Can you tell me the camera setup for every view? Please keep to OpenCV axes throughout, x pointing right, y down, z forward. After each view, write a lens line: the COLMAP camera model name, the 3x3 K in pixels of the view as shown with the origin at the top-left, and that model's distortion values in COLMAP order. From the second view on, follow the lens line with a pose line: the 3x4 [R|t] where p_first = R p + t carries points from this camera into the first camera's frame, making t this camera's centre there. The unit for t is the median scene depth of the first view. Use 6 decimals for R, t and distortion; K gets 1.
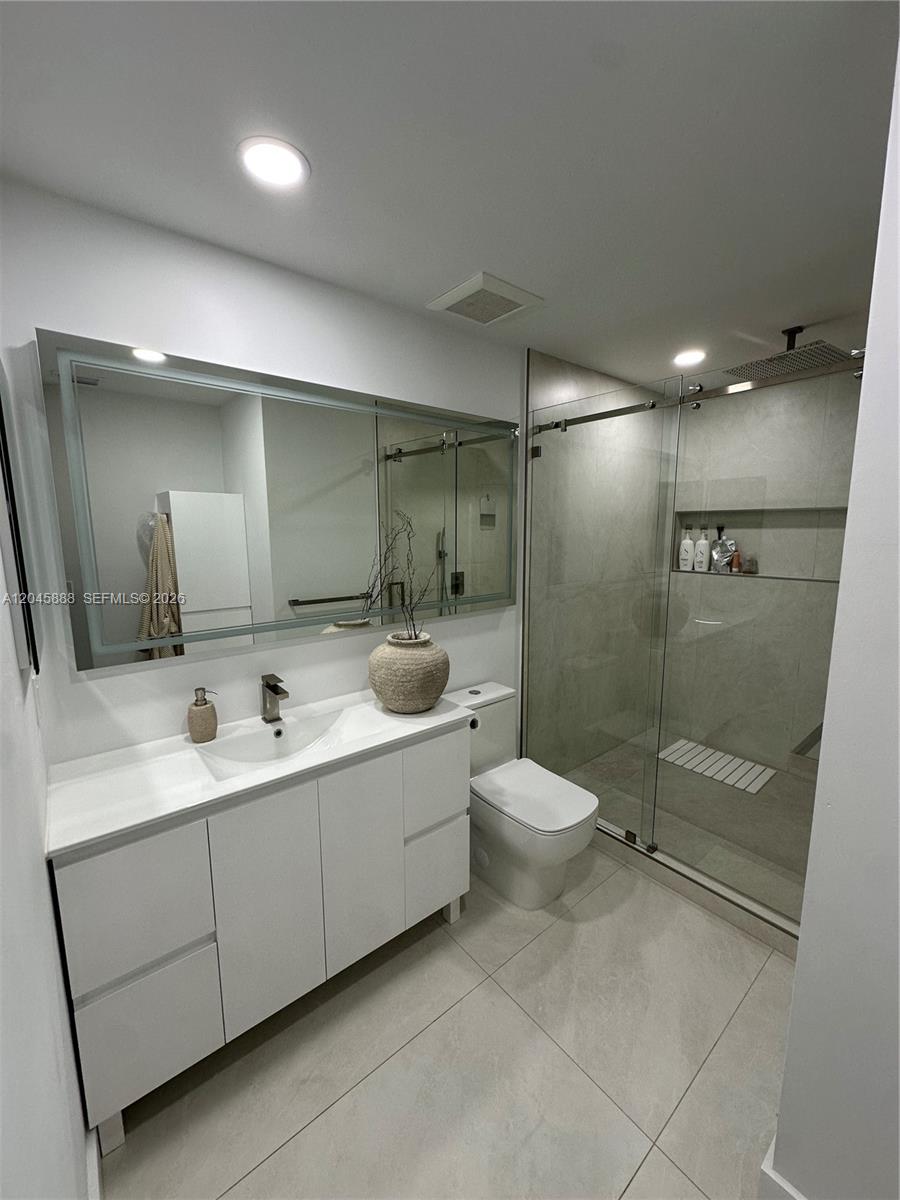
lens RADIAL K [[477.9, 0, 454.3], [0, 477.9, 594.9], [0, 0, 1]] dist [0.000810, 0.000140]
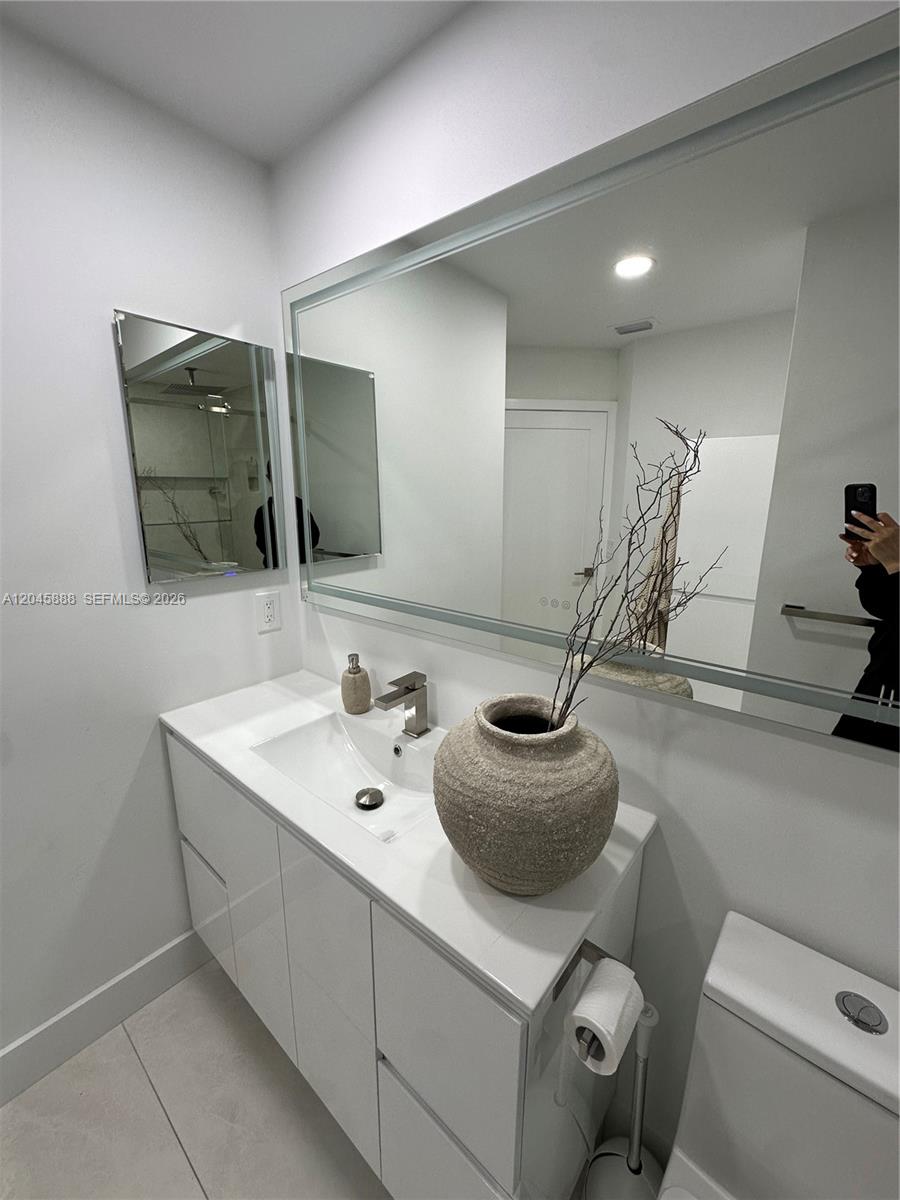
lens RADIAL K [[477.9, 0, 454.3], [0, 477.9, 594.9], [0, 0, 1]] dist [0.000810, 0.000140]
pose [[0.173756, 0.222727, -0.959272, 0.327994], [-0.146790, 0.969064, 0.198412, -0.119327], [0.973787, 0.106337, 0.201074, 0.896448]]
